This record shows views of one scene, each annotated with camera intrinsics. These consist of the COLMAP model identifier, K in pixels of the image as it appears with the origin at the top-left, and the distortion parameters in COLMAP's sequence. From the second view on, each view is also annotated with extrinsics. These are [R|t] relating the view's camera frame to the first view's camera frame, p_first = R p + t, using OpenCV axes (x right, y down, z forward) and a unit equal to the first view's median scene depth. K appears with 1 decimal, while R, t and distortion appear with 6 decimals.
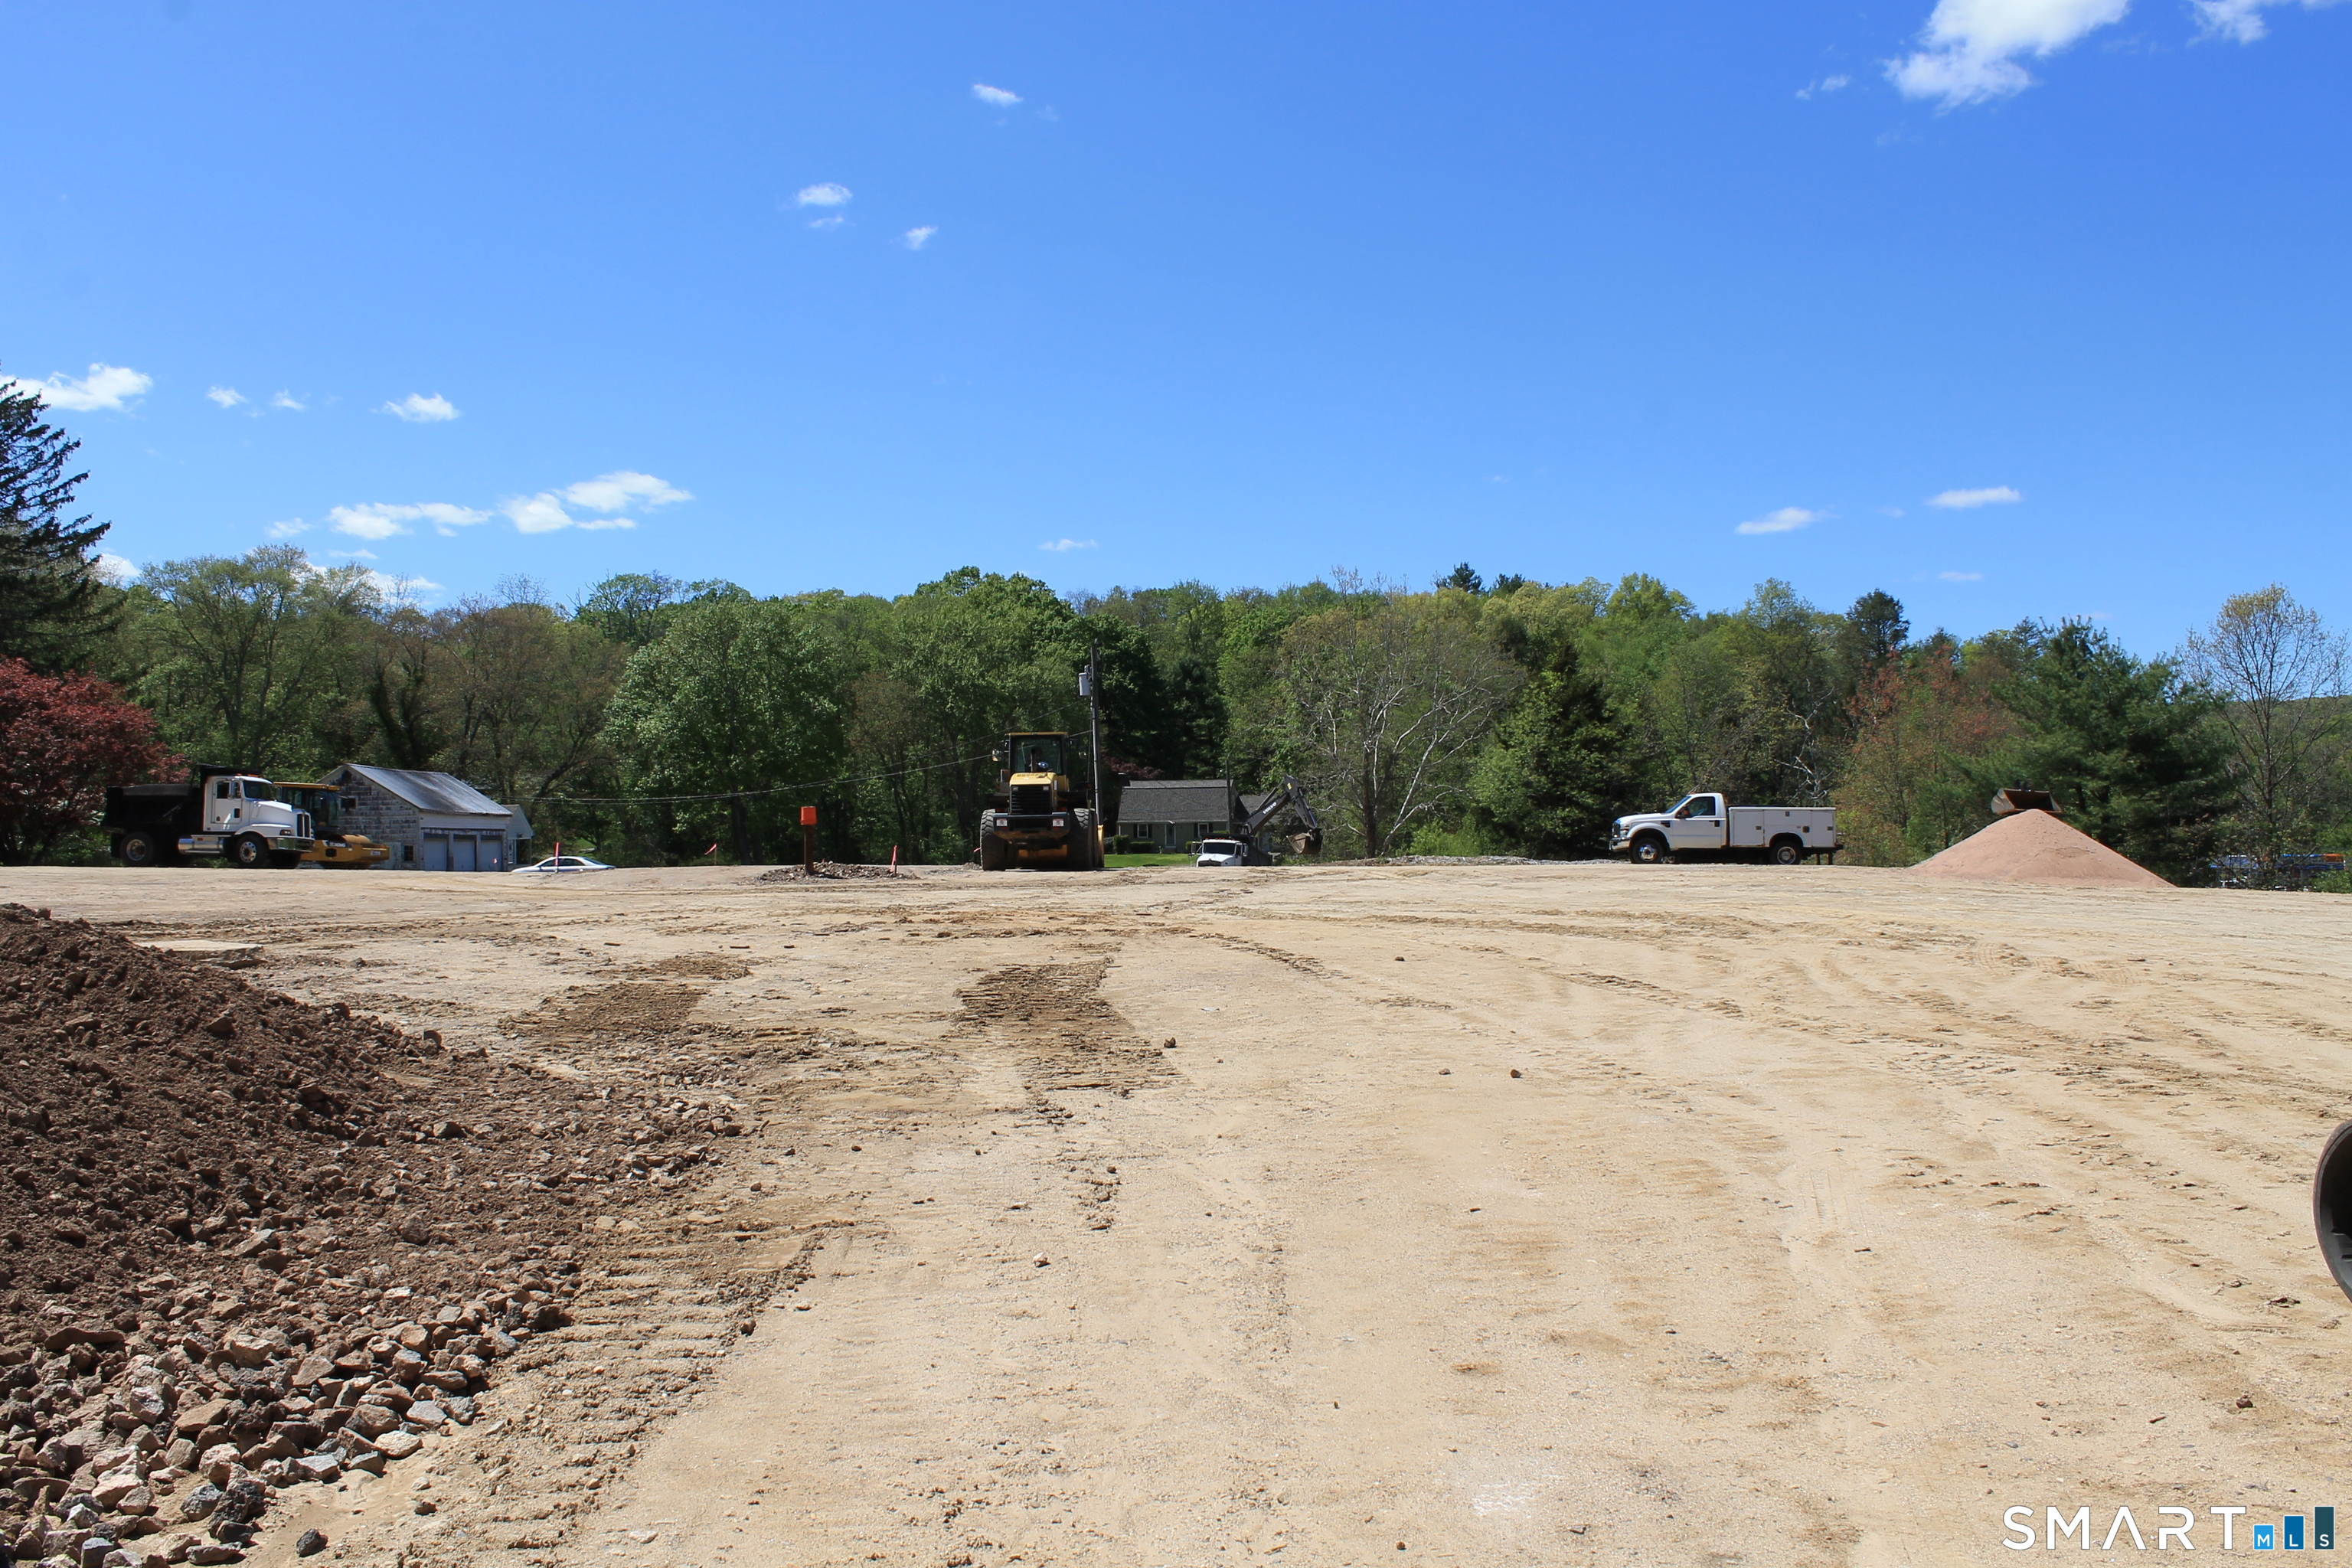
lens RADIAL K [[2007.7, 0, 1167.4], [0, 2007.7, 797.2], [0, 0, 1]] dist [-0.176580, 0.163101]
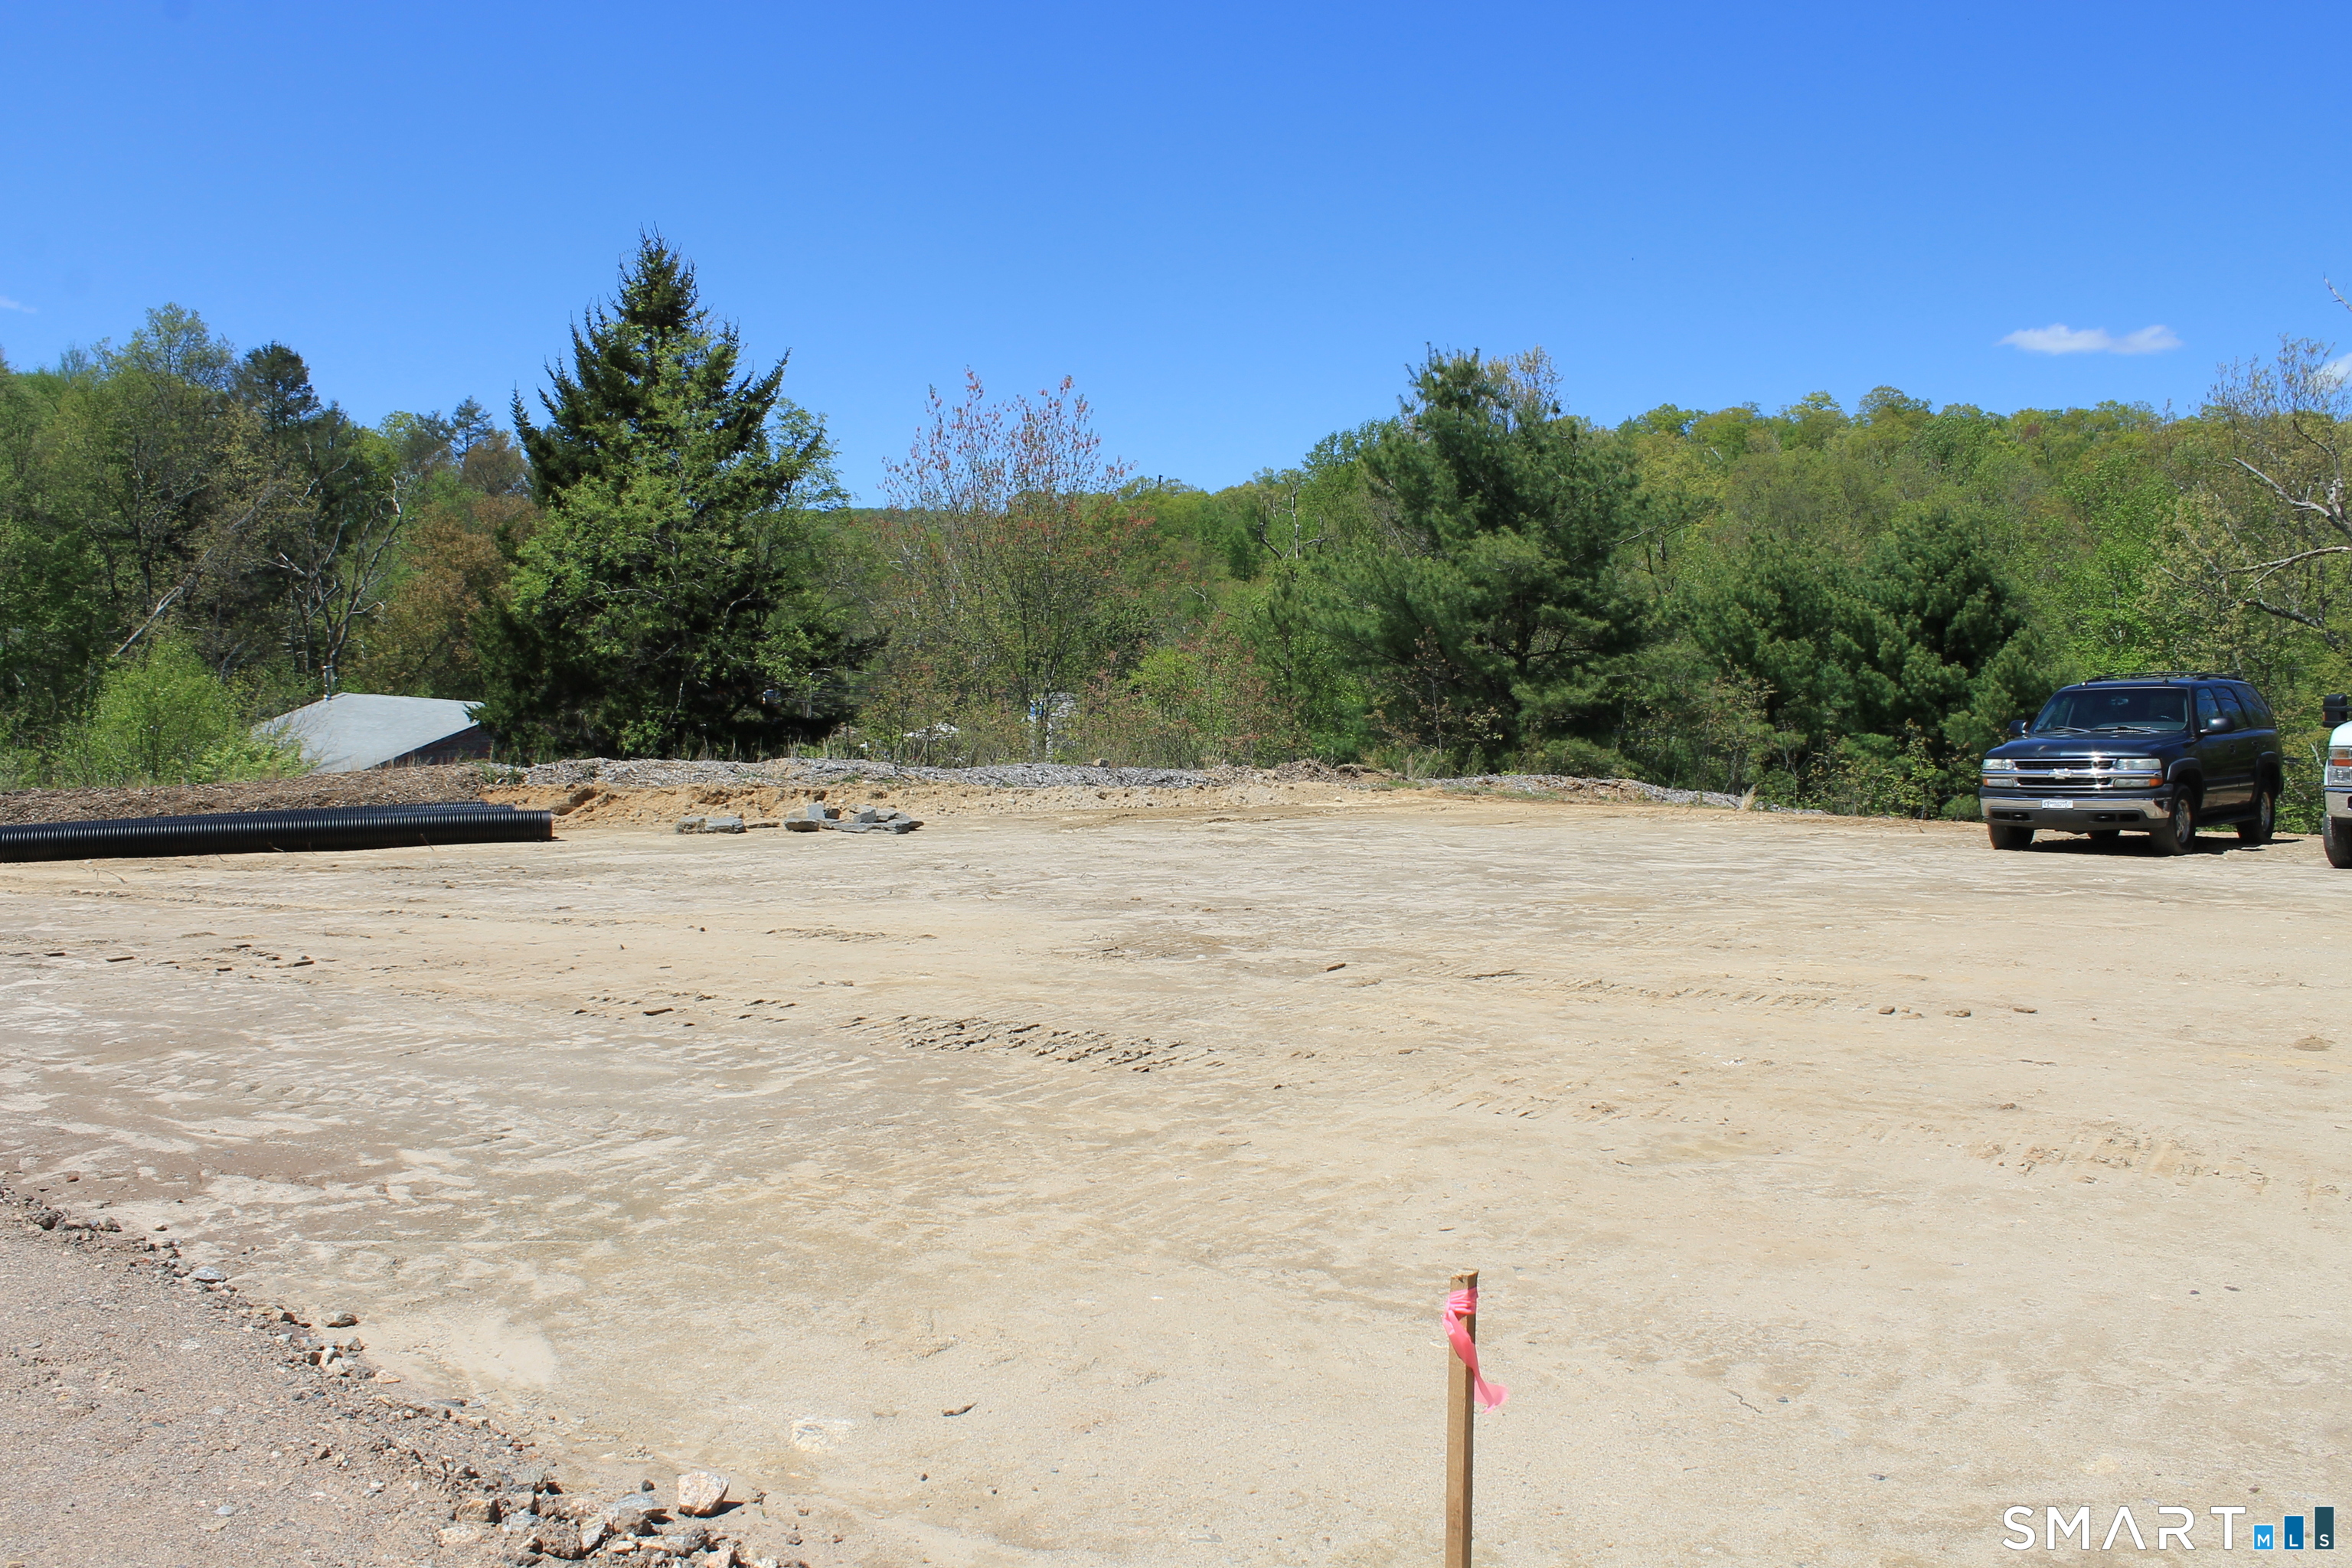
lens RADIAL K [[1991.3, 0, 1149.4], [0, 1991.3, 788.6], [0, 0, 1]] dist [-0.167918, 0.155634]
pose [[0.604137, -0.034290, 0.796142, -0.041519], [-0.036749, 0.996812, 0.070820, 0.002373], [-0.796033, -0.072042, 0.600951, 0.299455]]
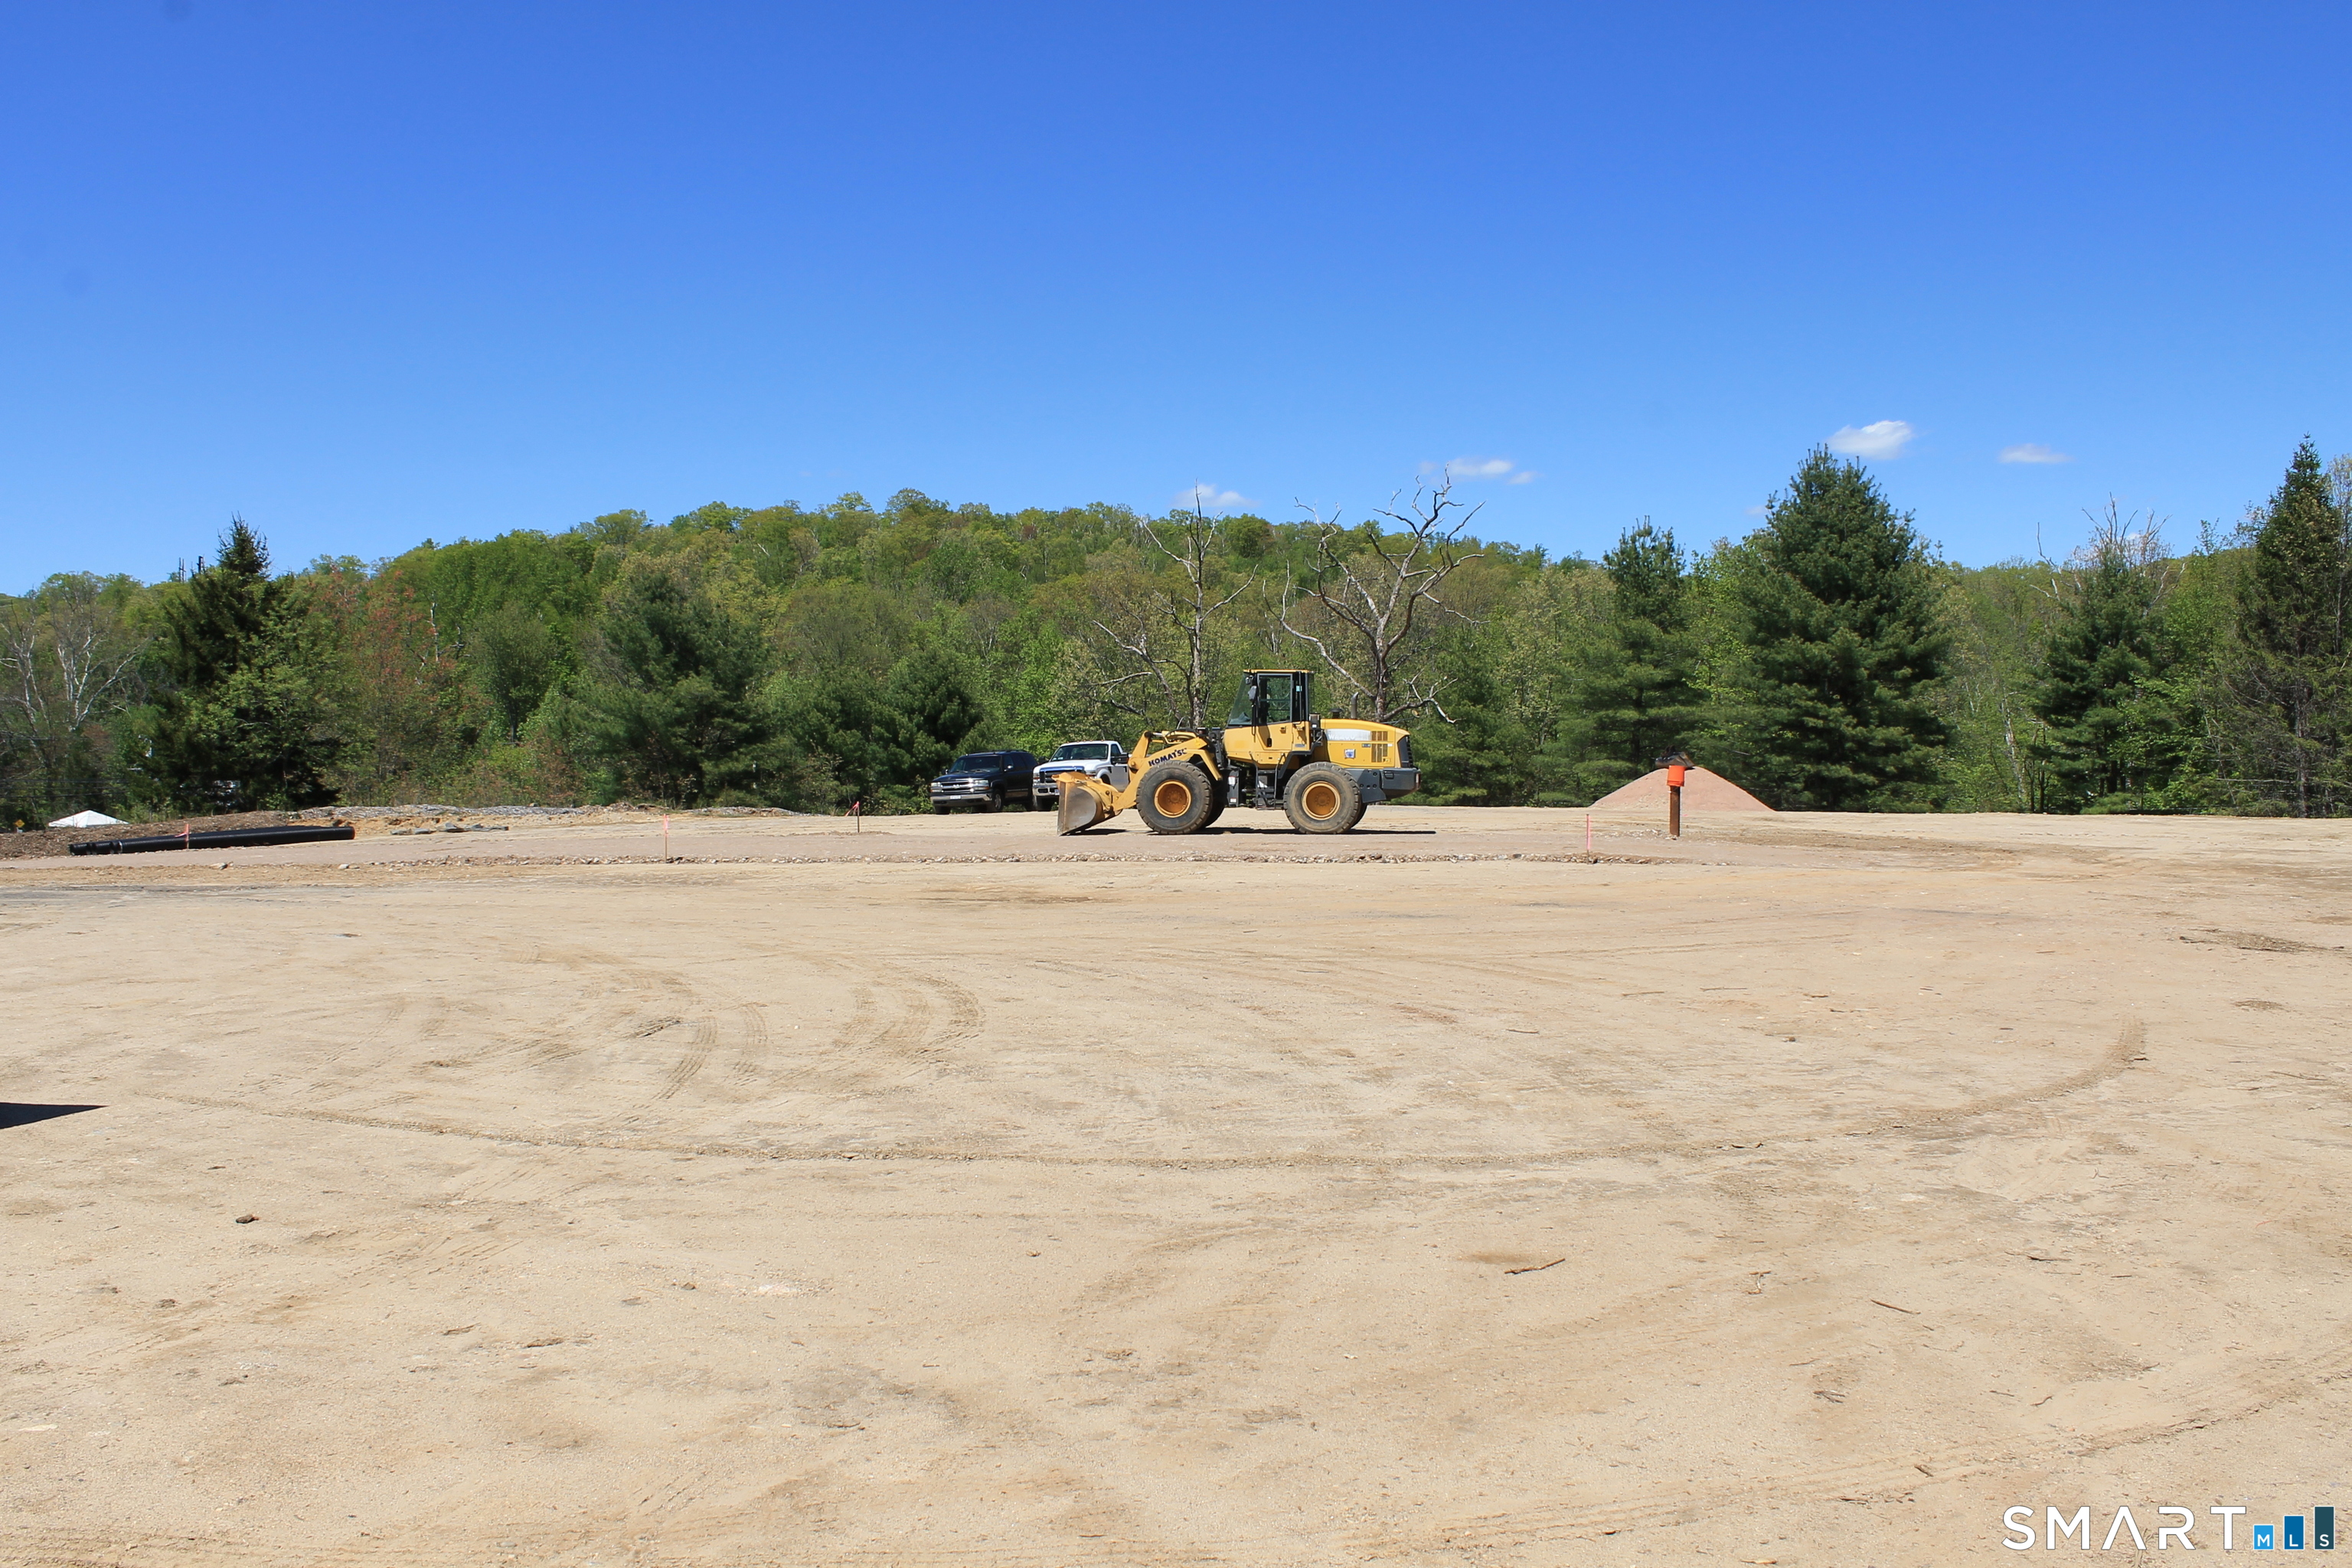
lens RADIAL K [[2013.1, 0, 1168.3], [0, 2013.1, 796.4], [0, 0, 1]] dist [-0.182249, 0.180645]
pose [[0.164369, -0.019959, 0.986197, -0.238419], [-0.019029, 0.999545, 0.023401, 0.000556], [-0.986215, -0.022613, 0.163914, 0.236814]]
